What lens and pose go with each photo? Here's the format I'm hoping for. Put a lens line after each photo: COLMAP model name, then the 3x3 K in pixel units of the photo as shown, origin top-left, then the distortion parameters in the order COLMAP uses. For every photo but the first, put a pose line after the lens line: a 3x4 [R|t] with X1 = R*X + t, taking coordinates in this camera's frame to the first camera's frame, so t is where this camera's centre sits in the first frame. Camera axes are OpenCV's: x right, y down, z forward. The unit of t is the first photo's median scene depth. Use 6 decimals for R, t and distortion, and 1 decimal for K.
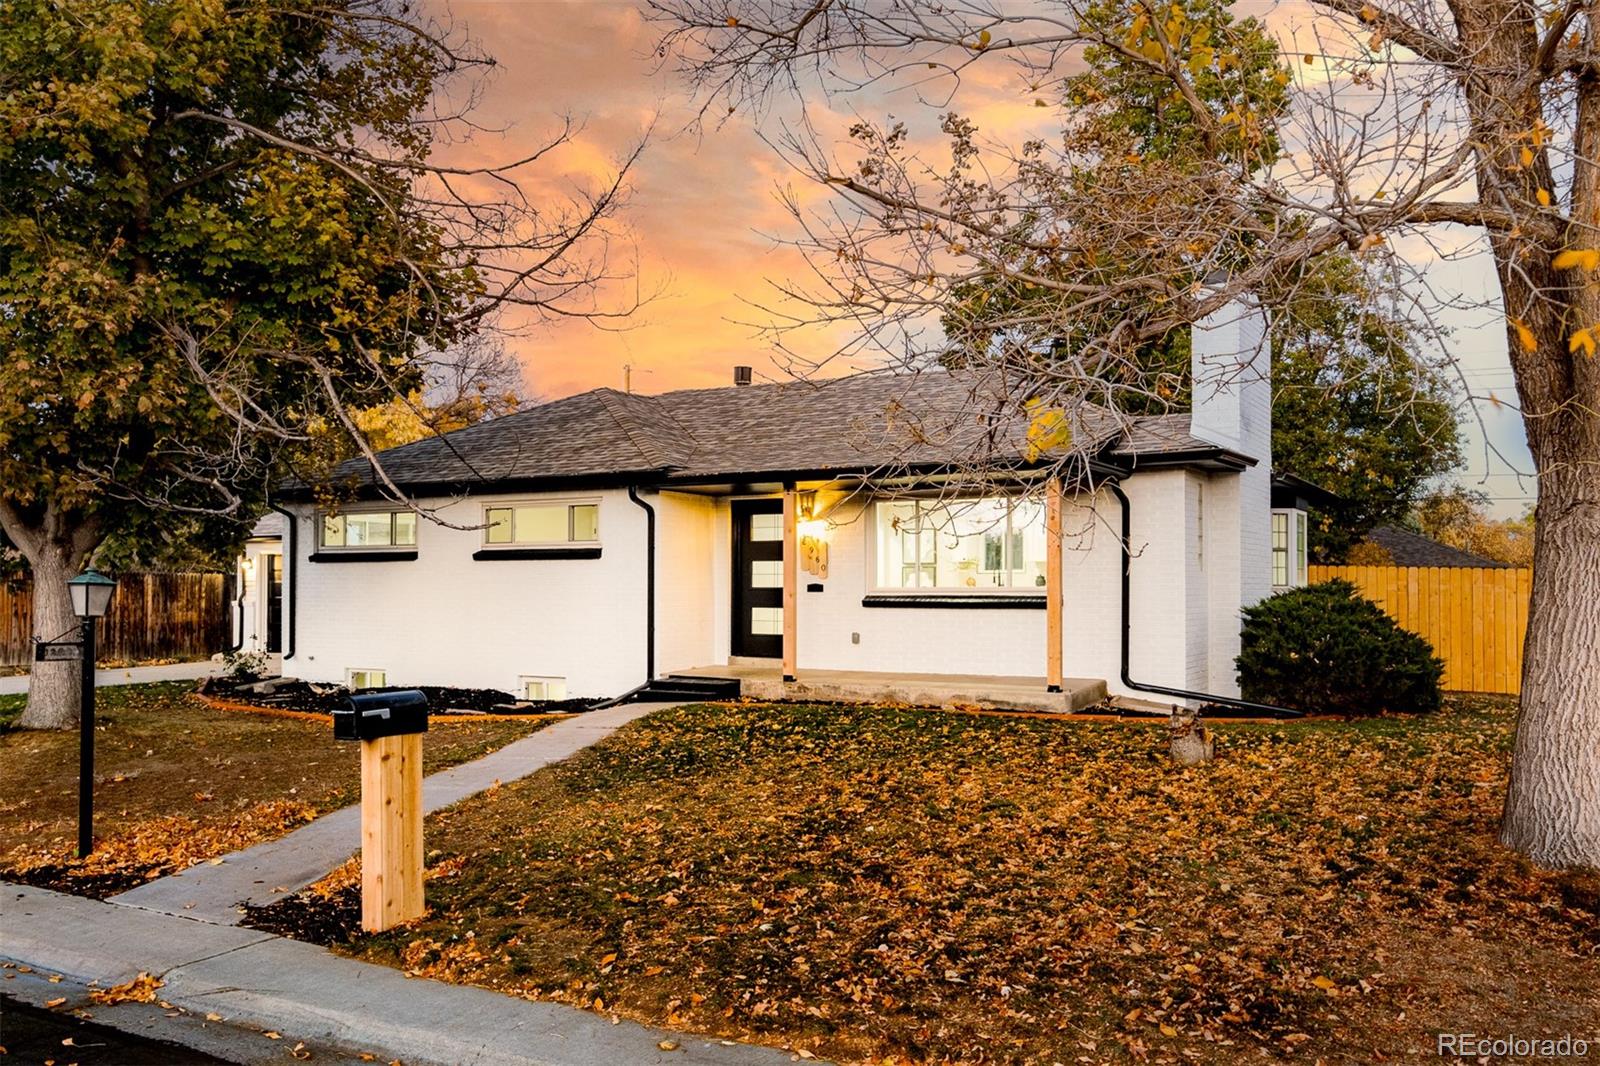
lens RADIAL K [[1244.3, 0, 799.7], [0, 1244.3, 569.9], [0, 0, 1]] dist [-0.000631, -0.002069]
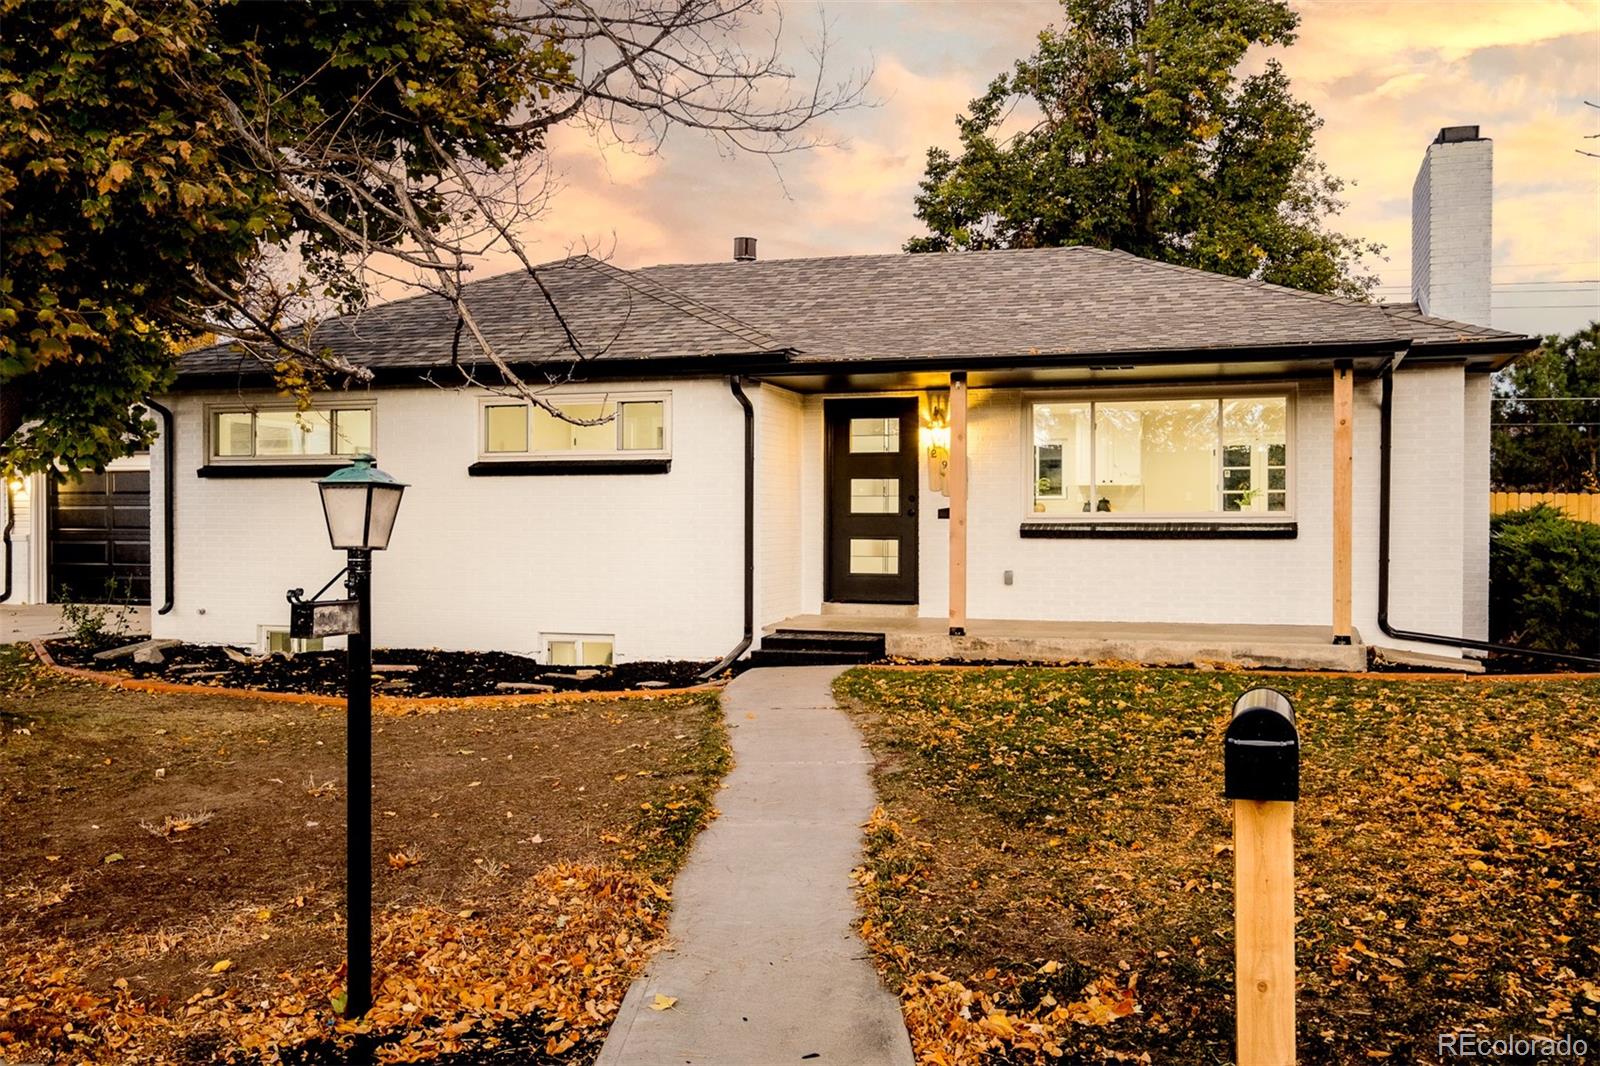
lens RADIAL K [[1326.0, 0, 800.0], [0, 1326.0, 533.0], [0, 0, 1]] dist [-0.004620, -0.000993]
pose [[0.977344, -0.001526, 0.211650, -0.254537], [-0.003126, 0.999761, 0.021644, 0.009209], [-0.211633, -0.021815, 0.977106, 0.214332]]
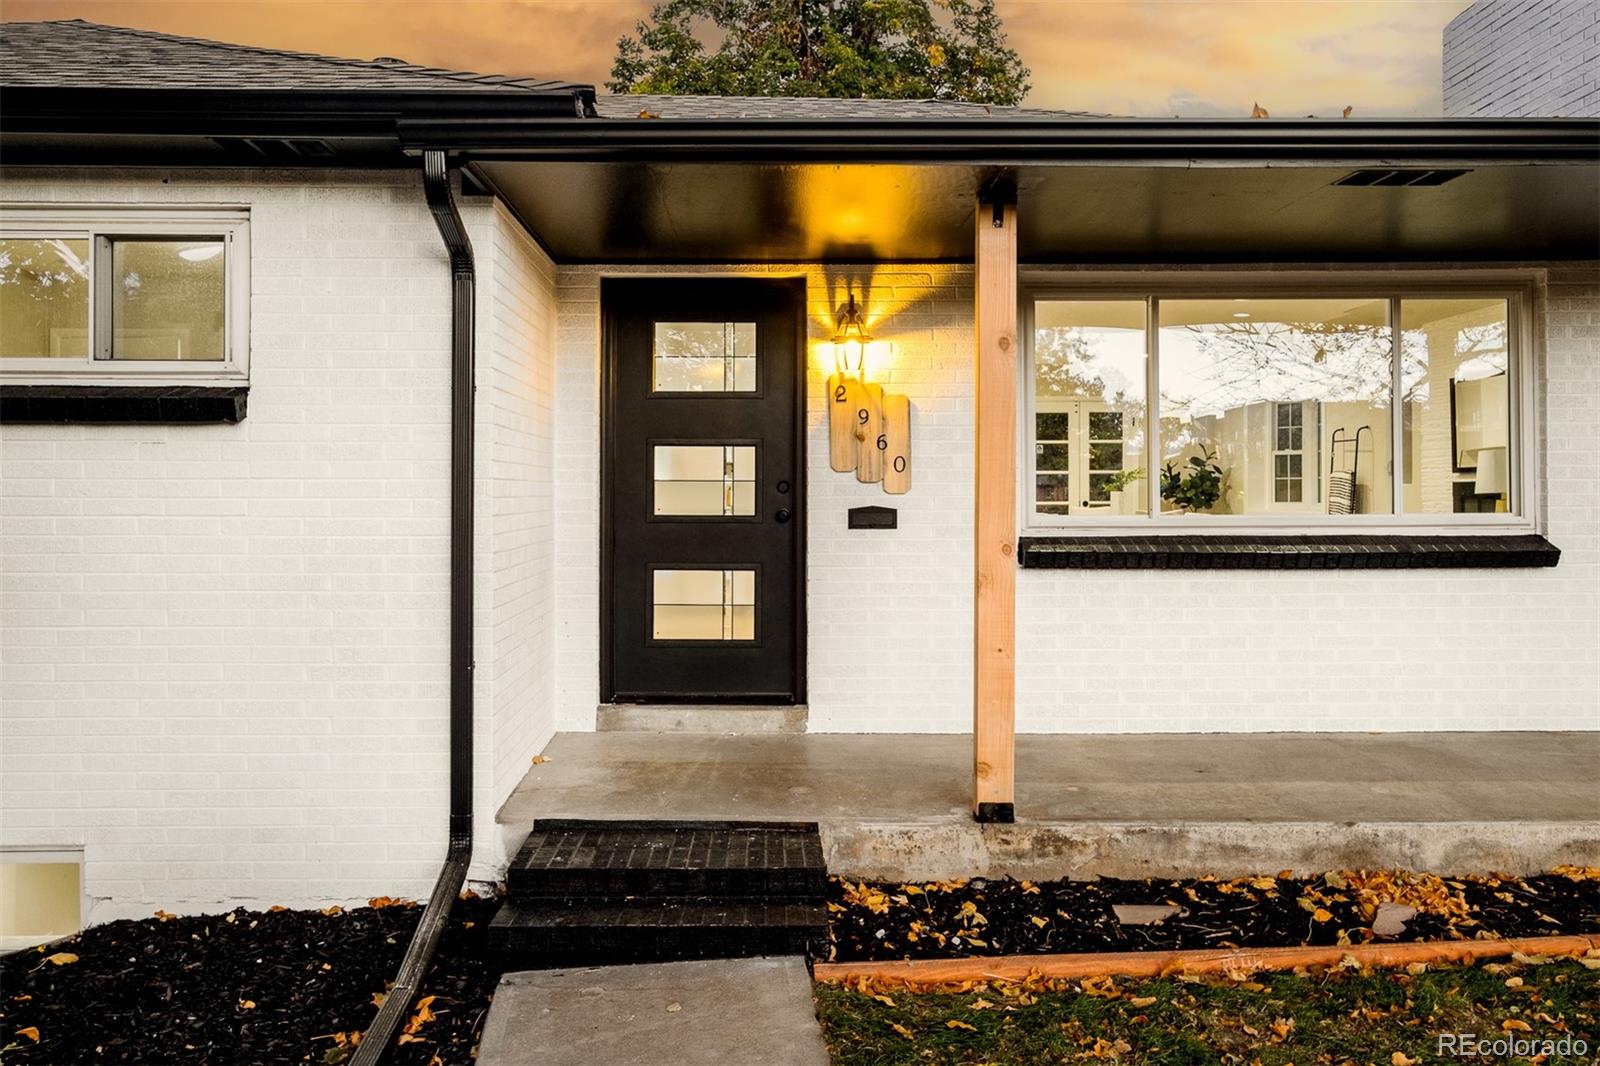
lens RADIAL K [[1191.3, 0, 798.7], [0, 1191.3, 488.6], [0, 0, 1]] dist [-0.007622, -0.002844]
pose [[0.861535, 0.002481, 0.507693, -0.191821], [-0.007047, 0.999950, 0.007071, 0.003366], [-0.507650, -0.009669, 0.861509, 0.702895]]
